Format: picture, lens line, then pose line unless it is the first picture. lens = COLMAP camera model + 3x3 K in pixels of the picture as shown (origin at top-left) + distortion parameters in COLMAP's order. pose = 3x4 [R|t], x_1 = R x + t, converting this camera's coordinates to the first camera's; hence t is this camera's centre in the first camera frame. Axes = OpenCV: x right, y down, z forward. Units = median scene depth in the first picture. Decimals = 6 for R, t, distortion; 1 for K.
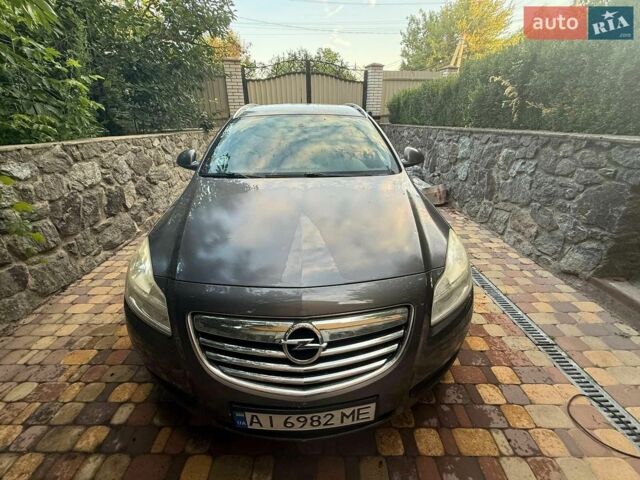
lens RADIAL K [[272.8, 0, 320.0], [0, 272.8, 237.5], [0, 0, 1]] dist [-0.001895, 0.000156]
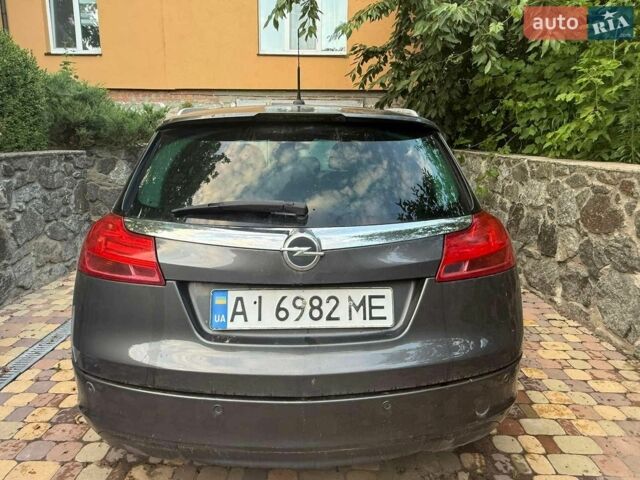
lens RADIAL K [[454.0, 0, 315.4], [0, 454.0, 240.6], [0, 0, 1]] dist [0.004484, -0.008035]
pose [[-0.999629, -0.001887, 0.027157, -0.143495], [0.014432, 0.809138, 0.587441, -0.901137], [-0.023082, 0.587616, -0.808811, 2.091213]]
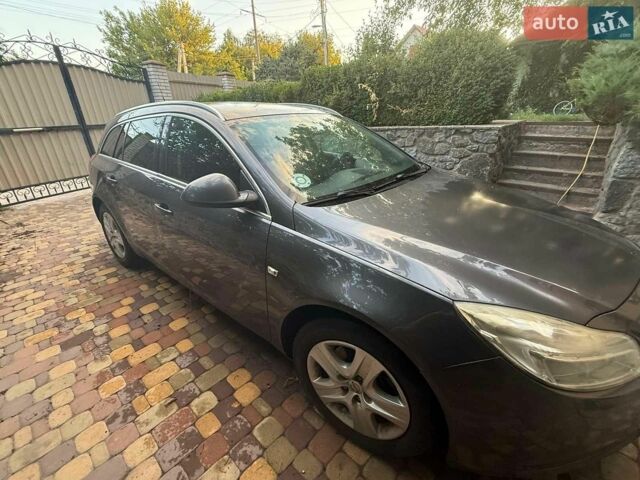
lens RADIAL K [[276.9, 0, 315.3], [0, 276.9, 238.1], [0, 0, 1]] dist [-0.000264, 0.000018]
pose [[0.682880, -0.303196, 0.664641, -0.560109], [0.320673, 0.941876, 0.100193, -0.138764], [-0.656387, 0.144713, 0.740415, 0.333988]]
